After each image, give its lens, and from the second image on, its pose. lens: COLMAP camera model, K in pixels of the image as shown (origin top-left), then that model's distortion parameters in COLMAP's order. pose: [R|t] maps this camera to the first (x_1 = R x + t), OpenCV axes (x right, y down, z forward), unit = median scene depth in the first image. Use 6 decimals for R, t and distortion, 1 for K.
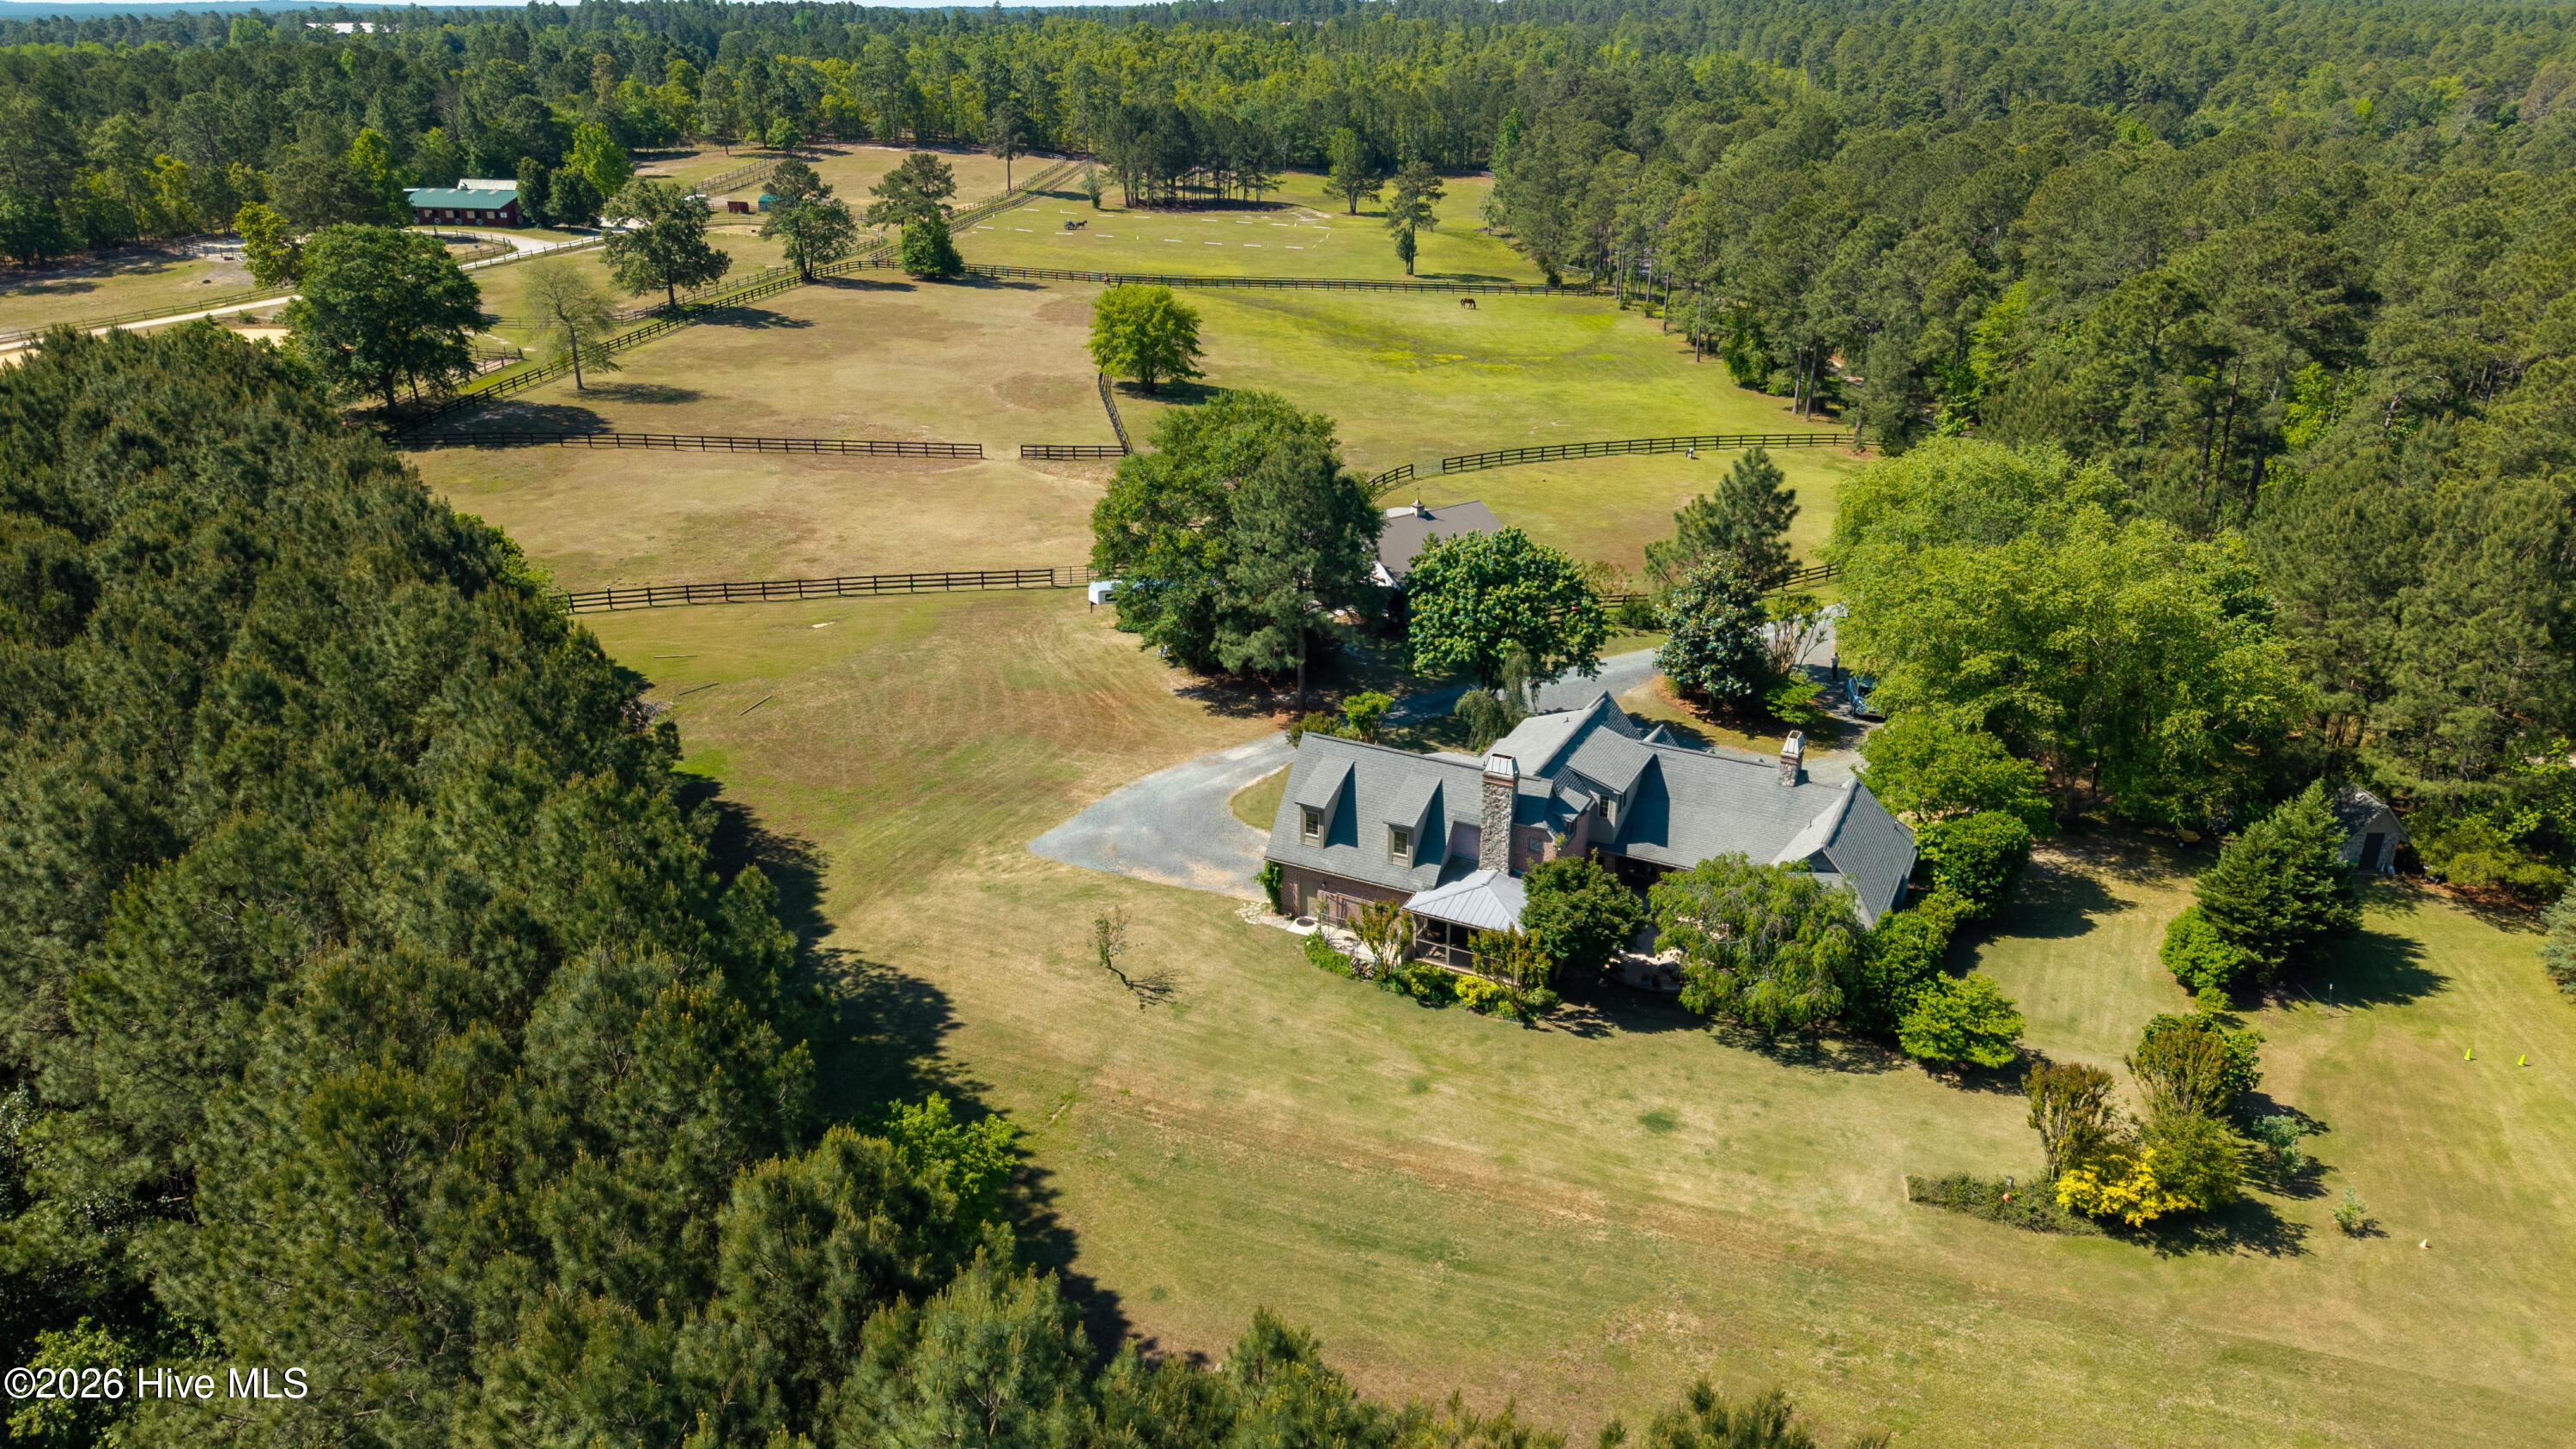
lens RADIAL K [[1746.6, 0, 1288.0], [0, 1746.6, 724.5], [0, 0, 1]] dist [0.008799, -0.005096]
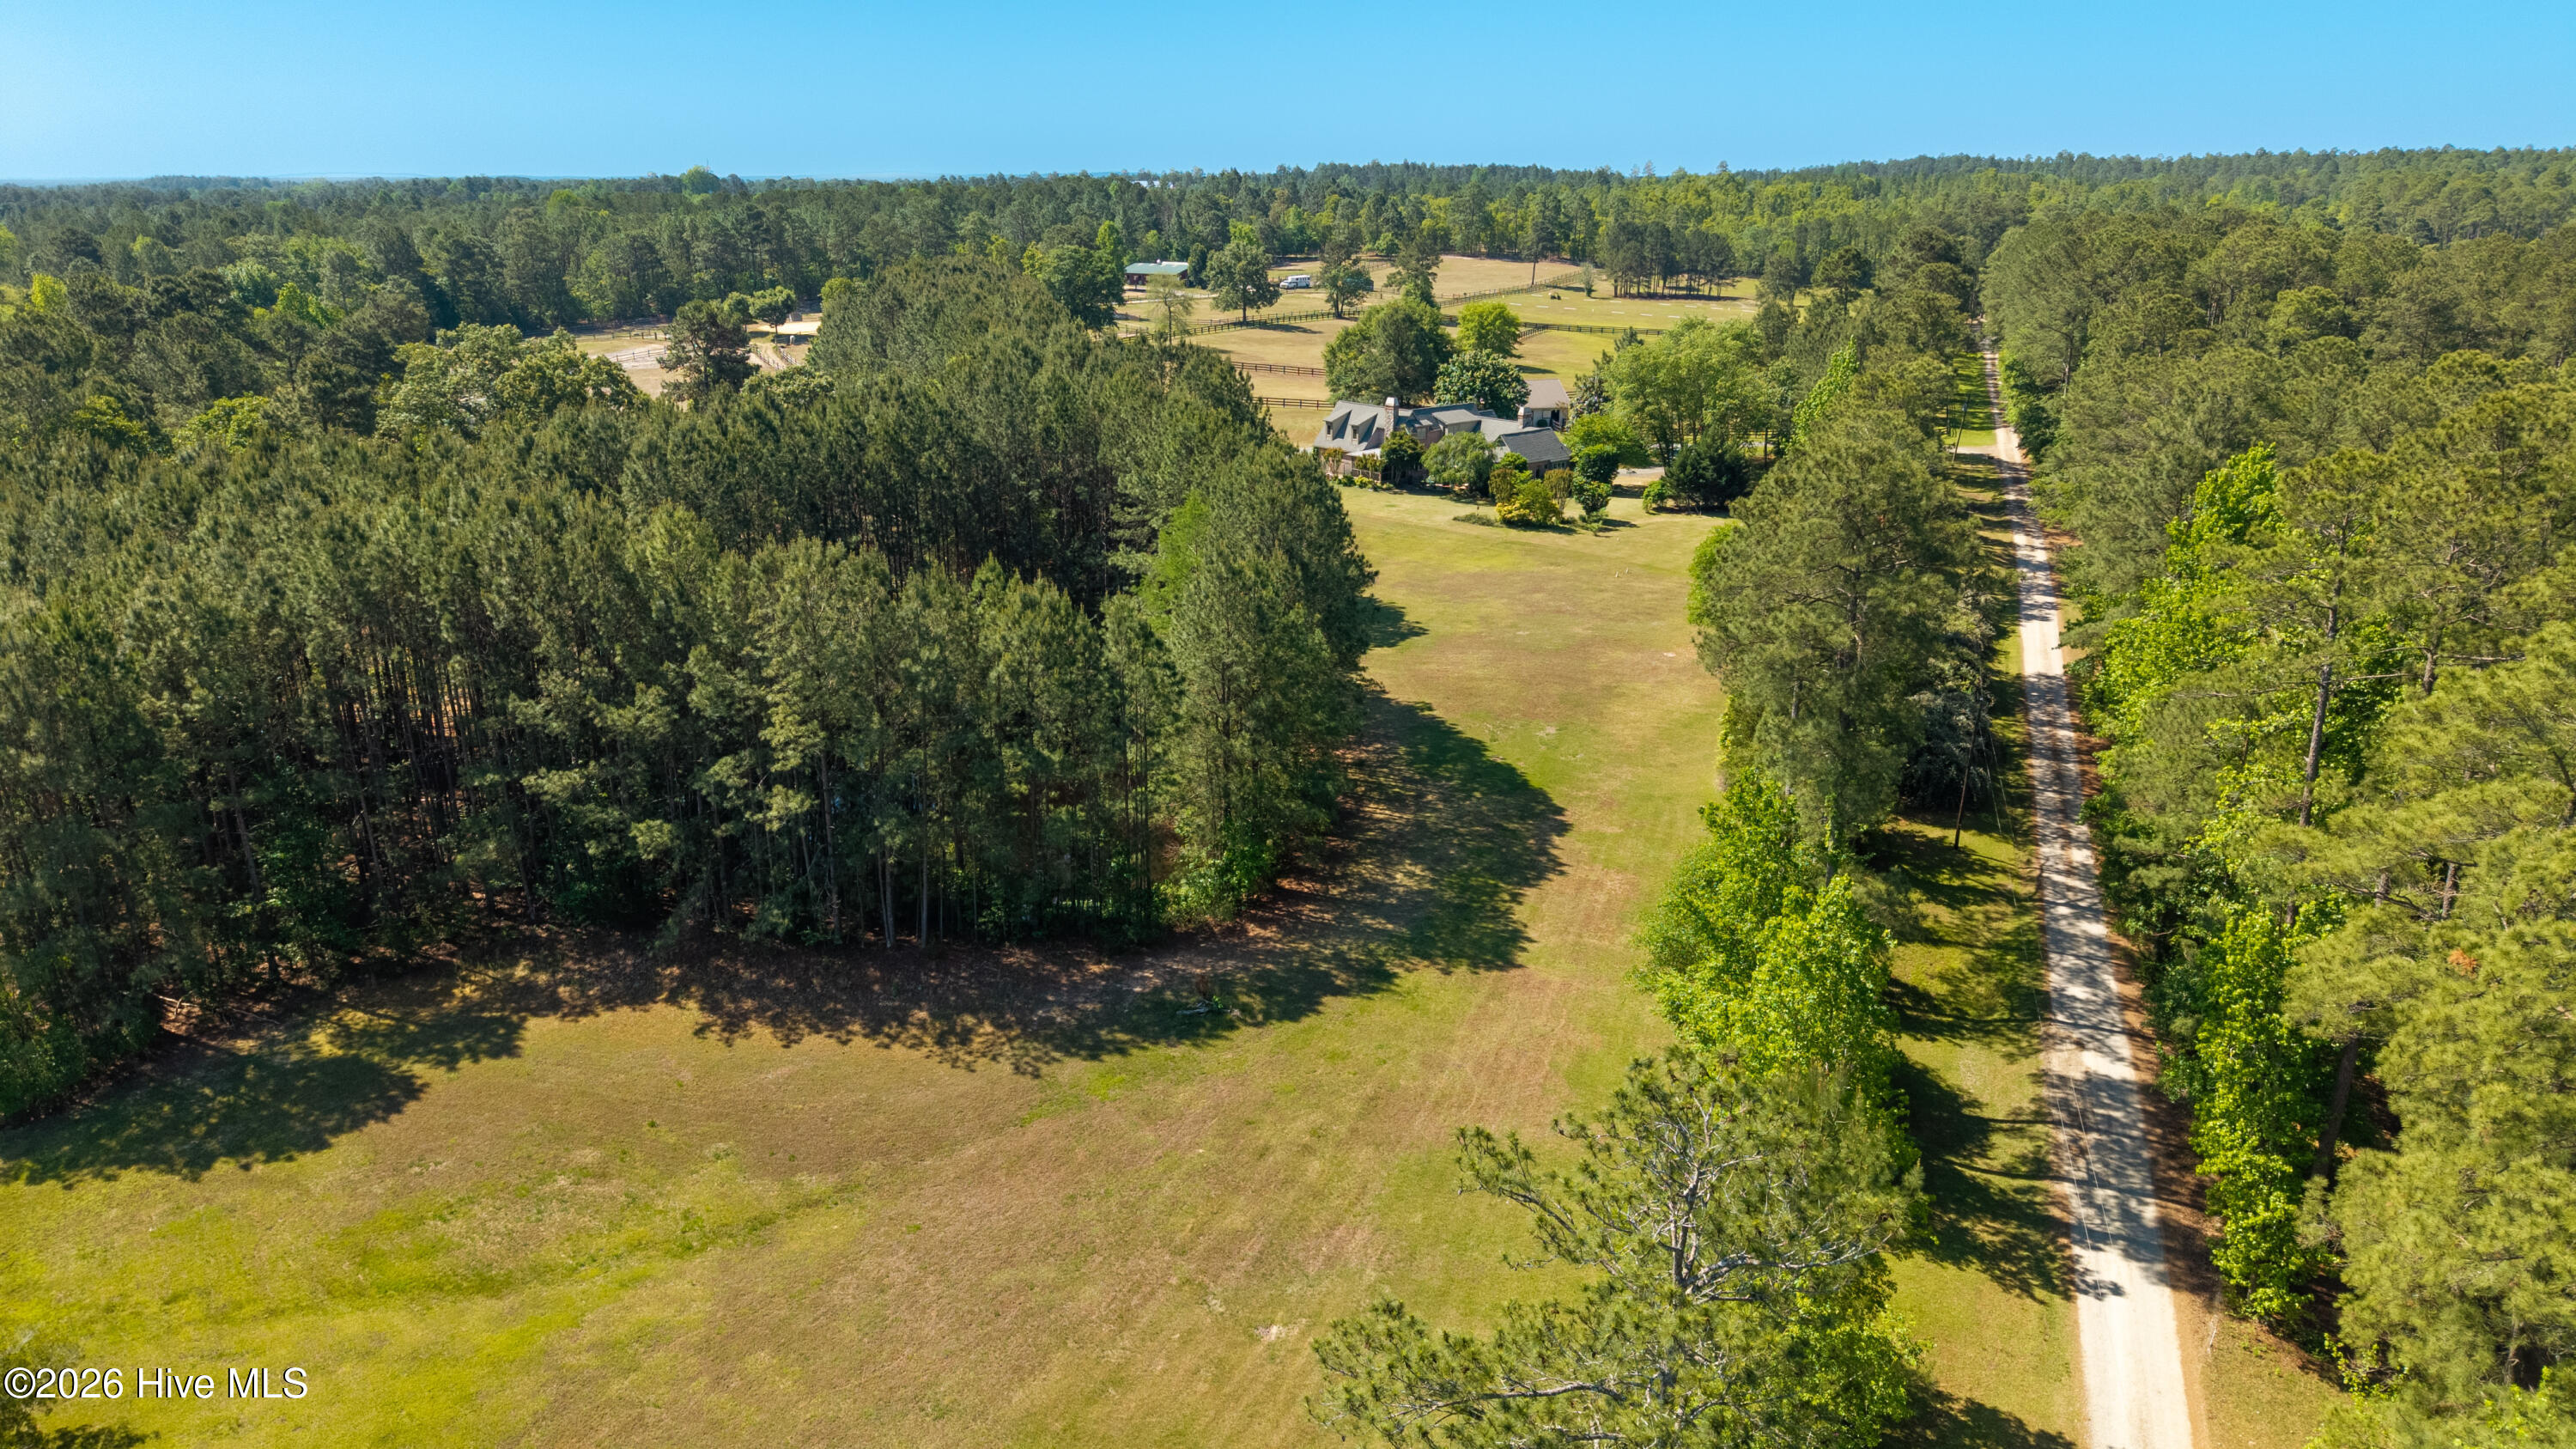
lens RADIAL K [[1746.6, 0, 1288.0], [0, 1746.6, 724.5], [0, 0, 1]] dist [0.008799, -0.005096]
pose [[0.921476, 0.114720, -0.371109, 0.311919], [-0.146883, 0.987363, -0.059494, 0.210392], [0.359595, 0.109332, 0.926681, -0.429952]]
